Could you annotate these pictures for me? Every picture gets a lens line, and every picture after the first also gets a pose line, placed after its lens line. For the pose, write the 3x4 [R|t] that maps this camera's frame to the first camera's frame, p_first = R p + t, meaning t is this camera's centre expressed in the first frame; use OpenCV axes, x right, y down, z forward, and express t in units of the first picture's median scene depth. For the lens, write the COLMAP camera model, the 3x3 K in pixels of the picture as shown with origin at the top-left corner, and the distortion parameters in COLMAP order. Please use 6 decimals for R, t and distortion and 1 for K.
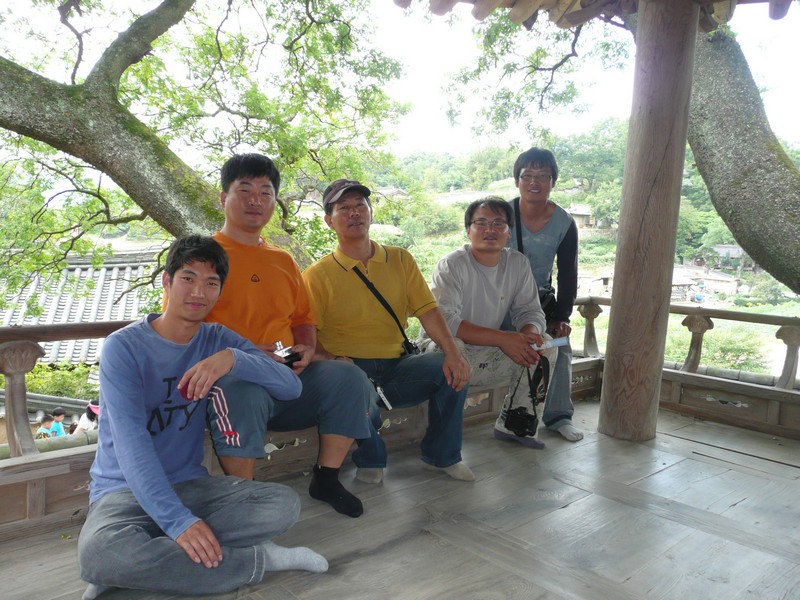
lens RADIAL K [[667.6, 0, 397.8], [0, 667.6, 300.8], [0, 0, 1]] dist [-0.039753, 0.030474]
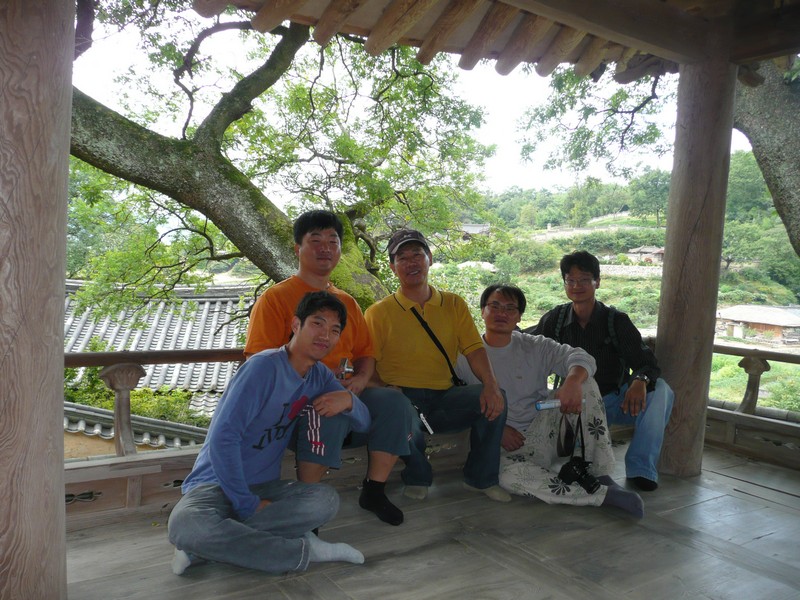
lens RADIAL K [[667.6, 0, 397.4], [0, 667.6, 301.2], [0, 0, 1]] dist [-0.039753, 0.030474]
pose [[0.989920, 0.011431, -0.141164, 0.058730], [-0.018893, 0.998487, -0.051636, -0.001171], [0.140361, 0.053783, 0.988639, -0.094024]]
